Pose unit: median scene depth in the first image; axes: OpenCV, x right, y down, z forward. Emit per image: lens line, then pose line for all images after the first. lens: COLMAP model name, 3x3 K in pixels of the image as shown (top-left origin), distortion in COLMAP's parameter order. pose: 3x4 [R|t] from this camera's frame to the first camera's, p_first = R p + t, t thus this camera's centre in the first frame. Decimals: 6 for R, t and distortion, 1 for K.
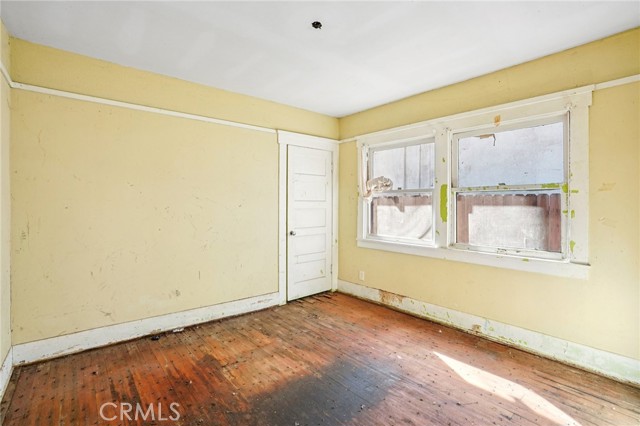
lens RADIAL K [[298.8, 0, 320.4], [0, 298.8, 207.5], [0, 0, 1]] dist [-0.071137, 0.030138]
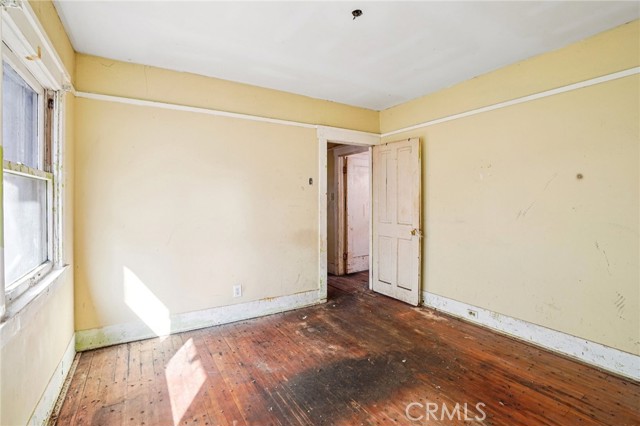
lens RADIAL K [[298.8, 0, 320.4], [0, 298.8, 207.5], [0, 0, 1]] dist [-0.071137, 0.030138]
pose [[-0.988156, -0.003887, 0.153407, -0.036693], [0.000797, 0.999536, 0.030463, -0.019517], [-0.153454, 0.030224, -0.987693, 1.967886]]
